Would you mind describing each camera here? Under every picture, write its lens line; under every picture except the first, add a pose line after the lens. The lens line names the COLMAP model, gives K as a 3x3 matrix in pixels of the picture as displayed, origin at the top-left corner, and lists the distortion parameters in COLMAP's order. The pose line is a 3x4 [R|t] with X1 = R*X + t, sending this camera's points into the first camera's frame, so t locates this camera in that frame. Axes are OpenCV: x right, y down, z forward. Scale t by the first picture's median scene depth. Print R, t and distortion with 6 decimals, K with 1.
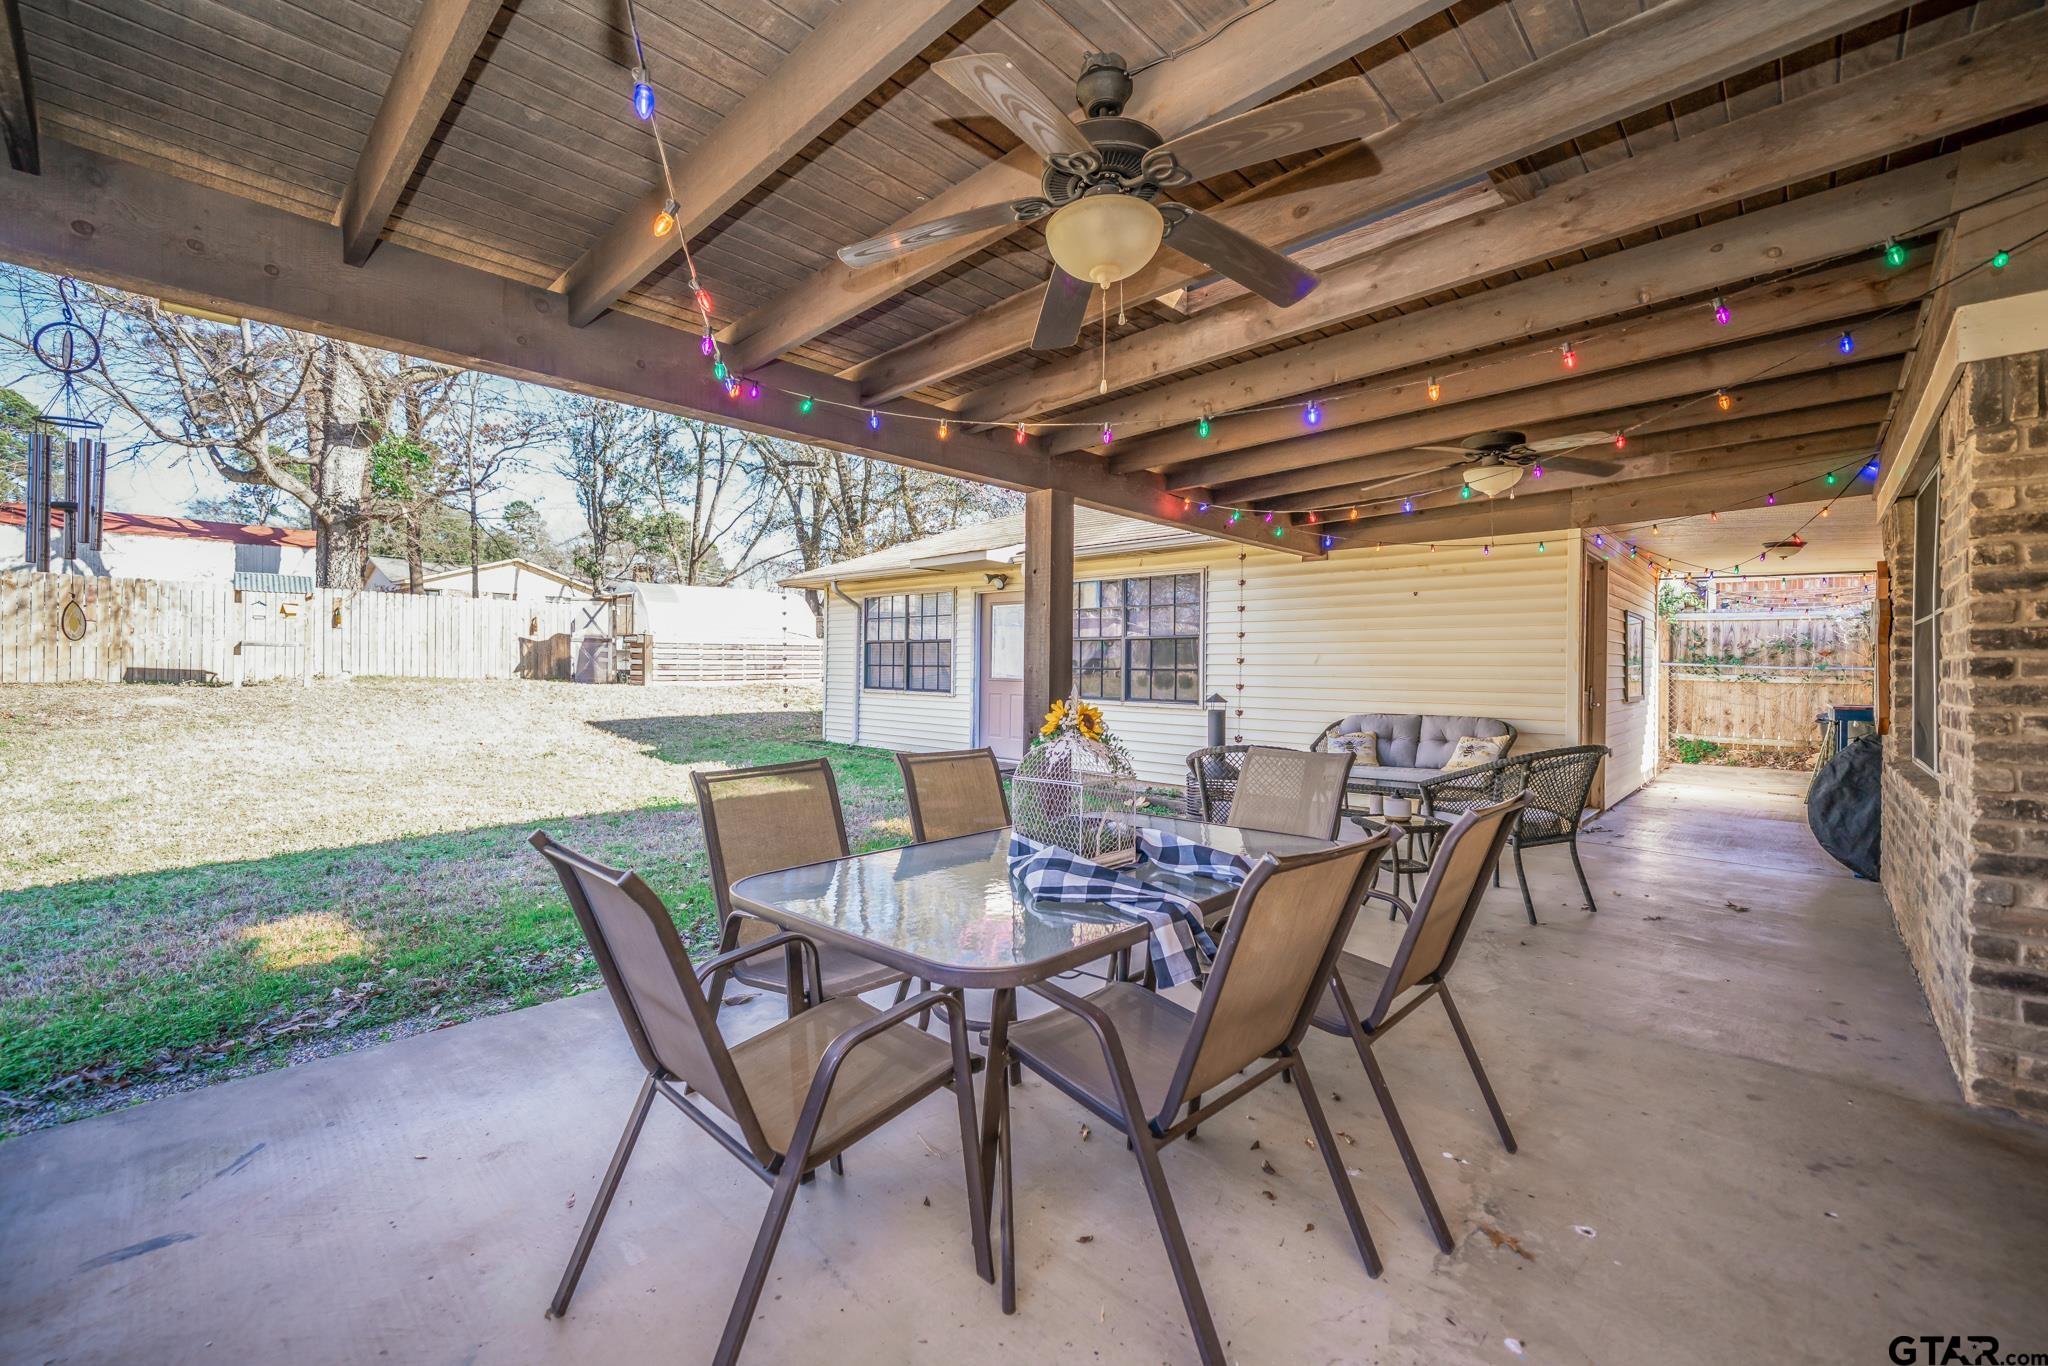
lens RADIAL K [[833.4, 0, 1022.8], [0, 833.4, 675.5], [0, 0, 1]] dist [0.000447, 0.000546]
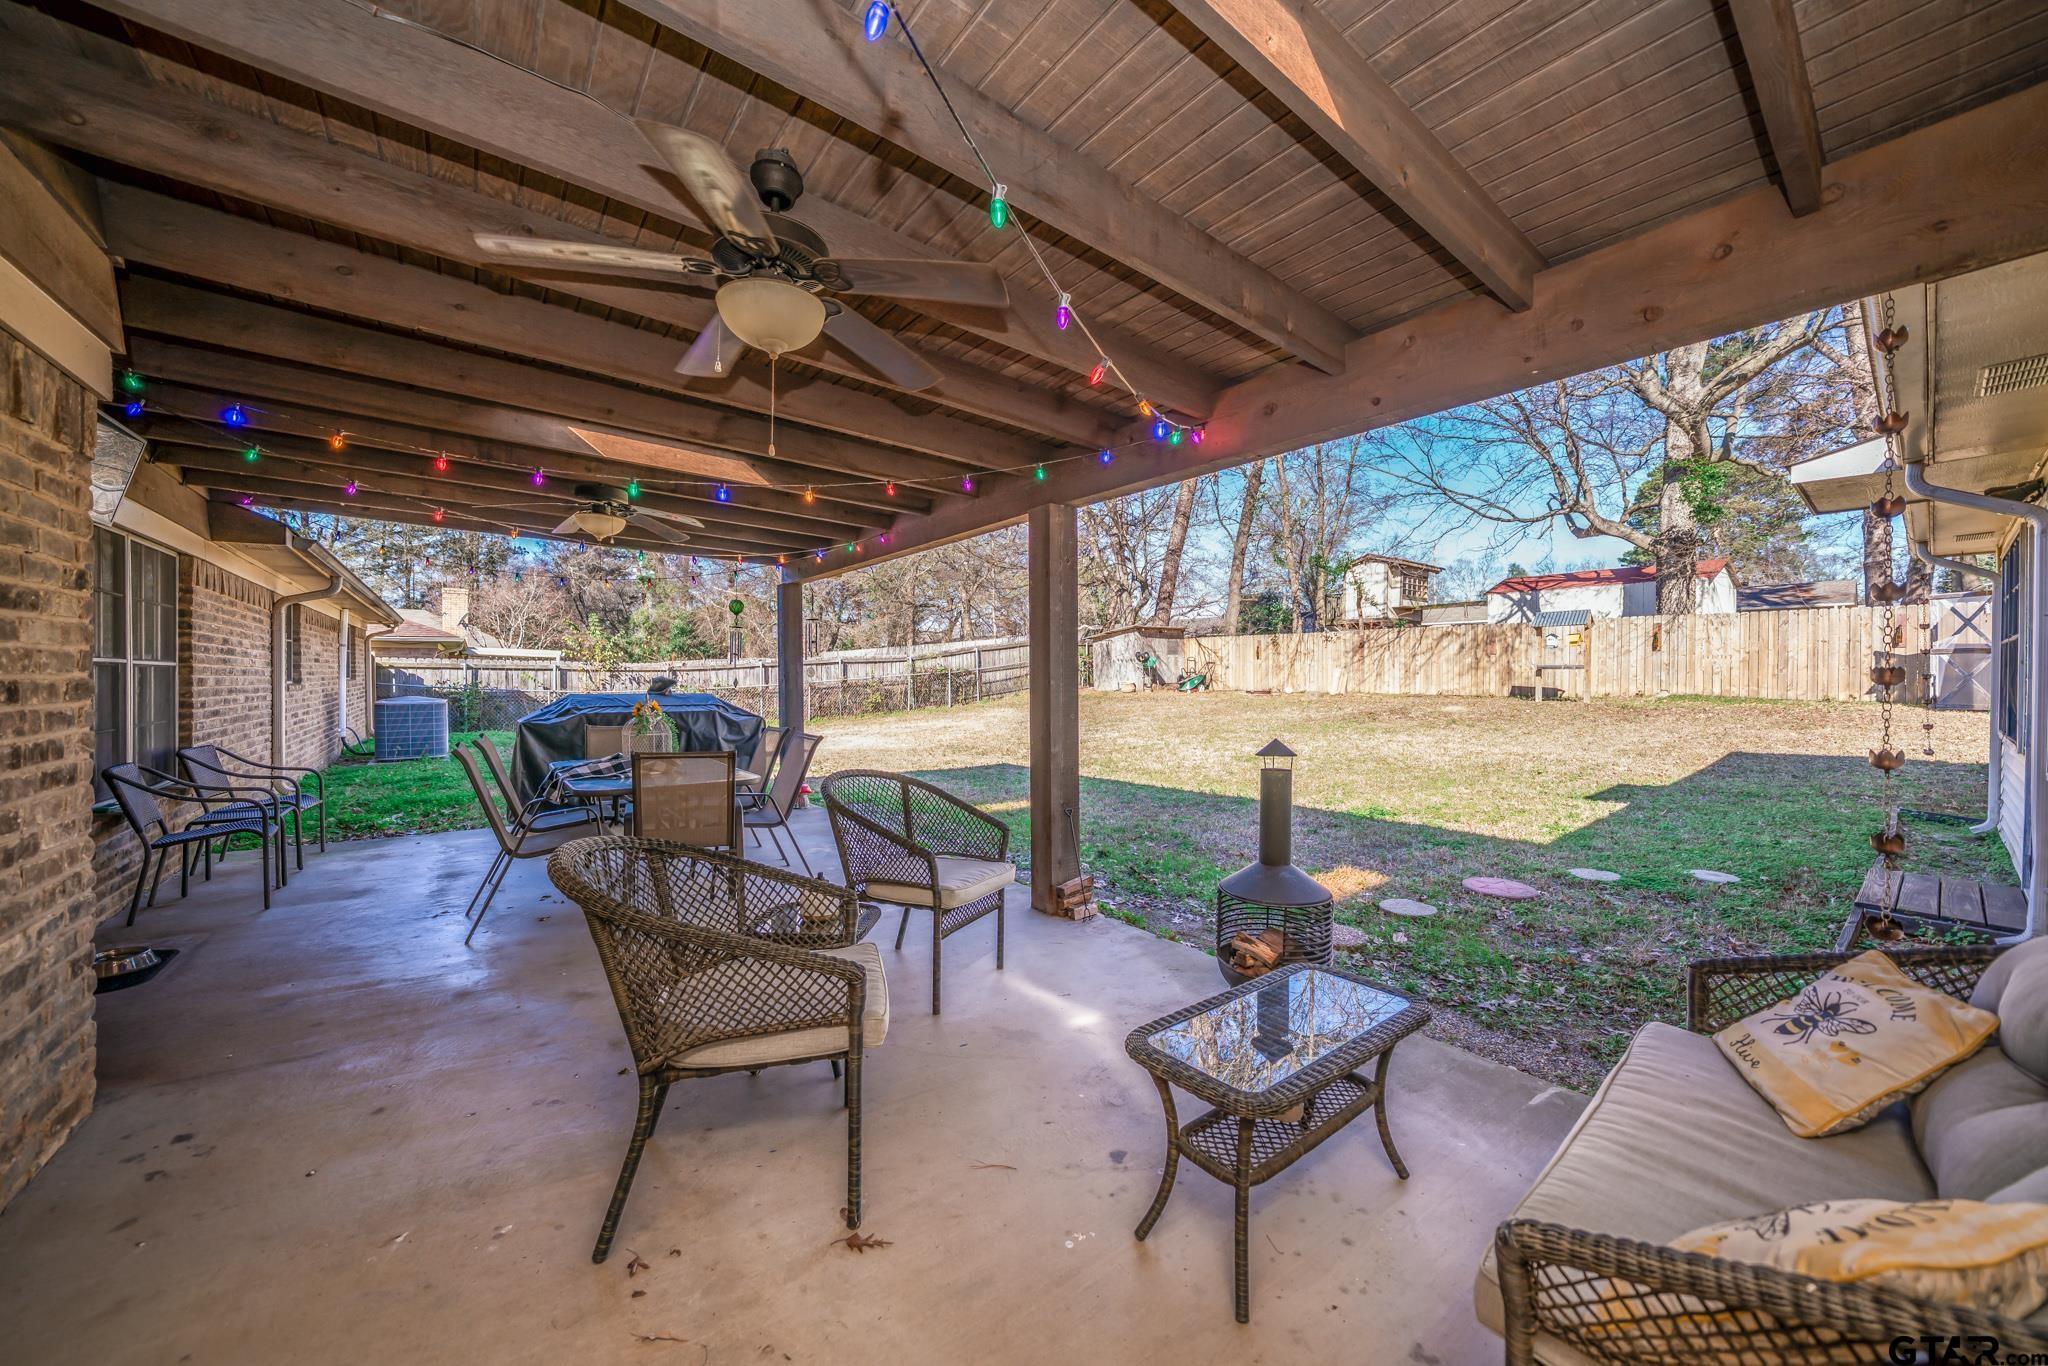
lens RADIAL K [[713.0, 0, 1017.5], [0, 713.0, 686.5], [0, 0, 1]] dist [-0.015059, -0.000413]
pose [[-0.147903, 0.004000, -0.988994, 0.238549], [-0.012898, 0.999899, 0.005973, -0.004205], [0.988918, 0.013639, -0.147836, 0.297656]]
